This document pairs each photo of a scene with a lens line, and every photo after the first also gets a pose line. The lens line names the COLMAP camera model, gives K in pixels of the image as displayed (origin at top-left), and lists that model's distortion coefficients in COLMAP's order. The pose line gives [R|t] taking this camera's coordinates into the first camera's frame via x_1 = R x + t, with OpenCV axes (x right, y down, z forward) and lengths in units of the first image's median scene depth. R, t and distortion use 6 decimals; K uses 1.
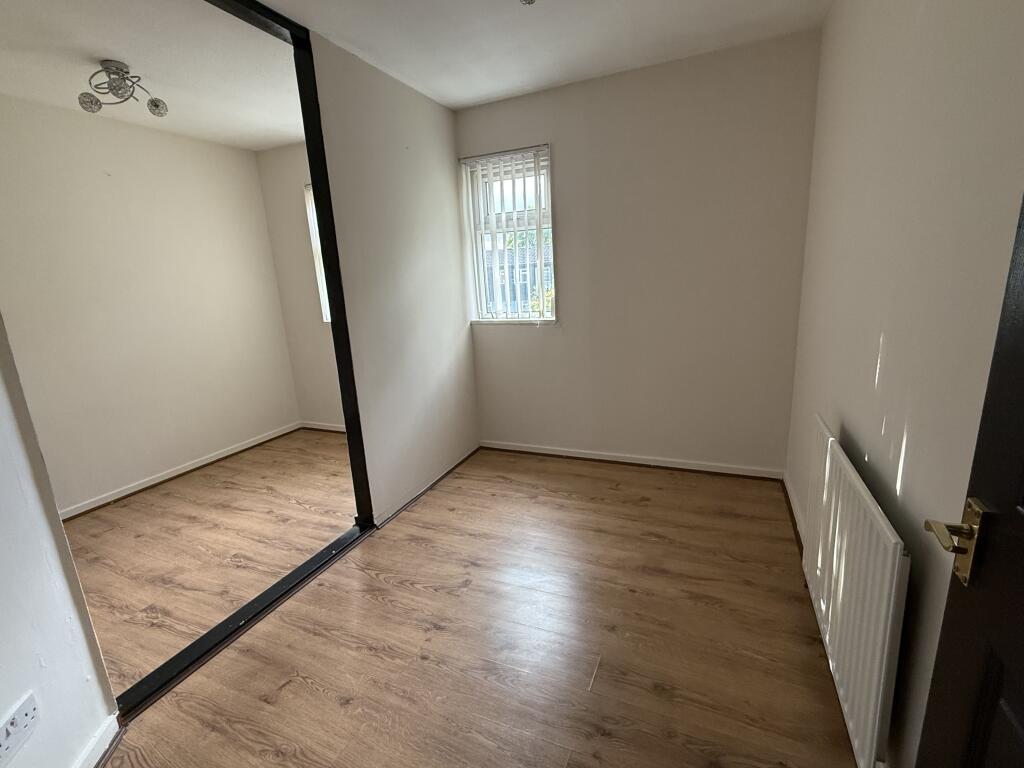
lens RADIAL K [[473.7, 0, 512.7], [0, 473.7, 382.0], [0, 0, 1]] dist [0.001618, -0.000618]
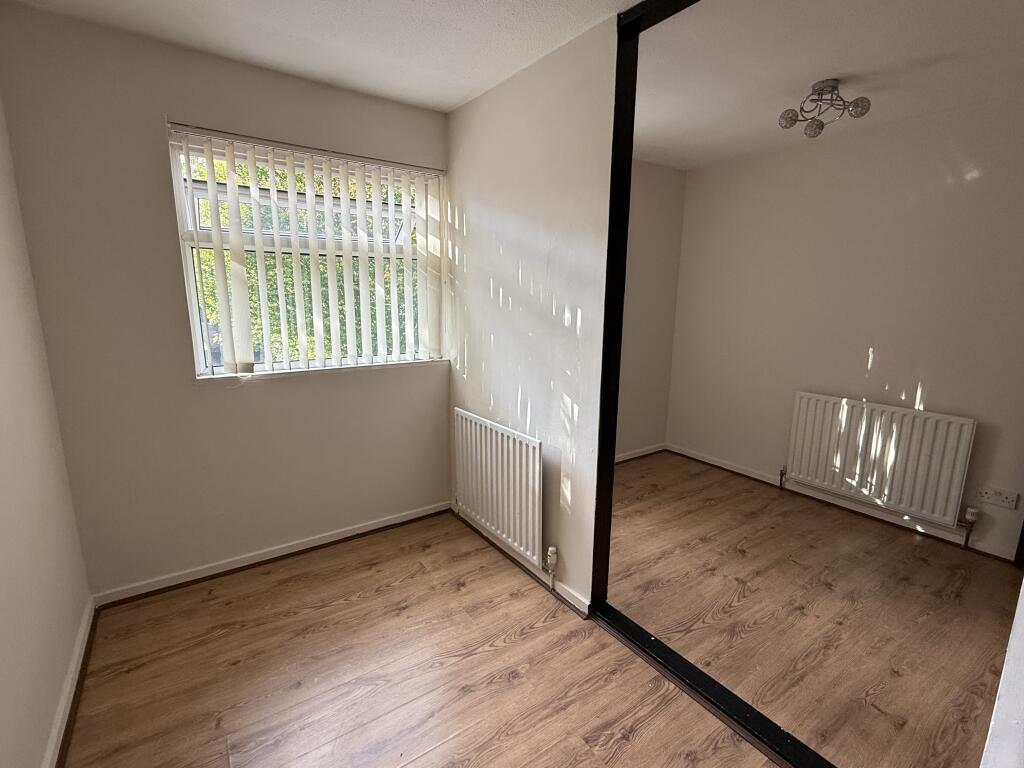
lens RADIAL K [[473.7, 0, 513.6], [0, 473.7, 384.0], [0, 0, 1]] dist [0.001618, -0.000618]
pose [[0.516847, -0.100358, 0.850175, -1.129274], [0.152606, 0.987999, 0.023853, -0.132206], [-0.842366, 0.117414, 0.525960, 0.699196]]
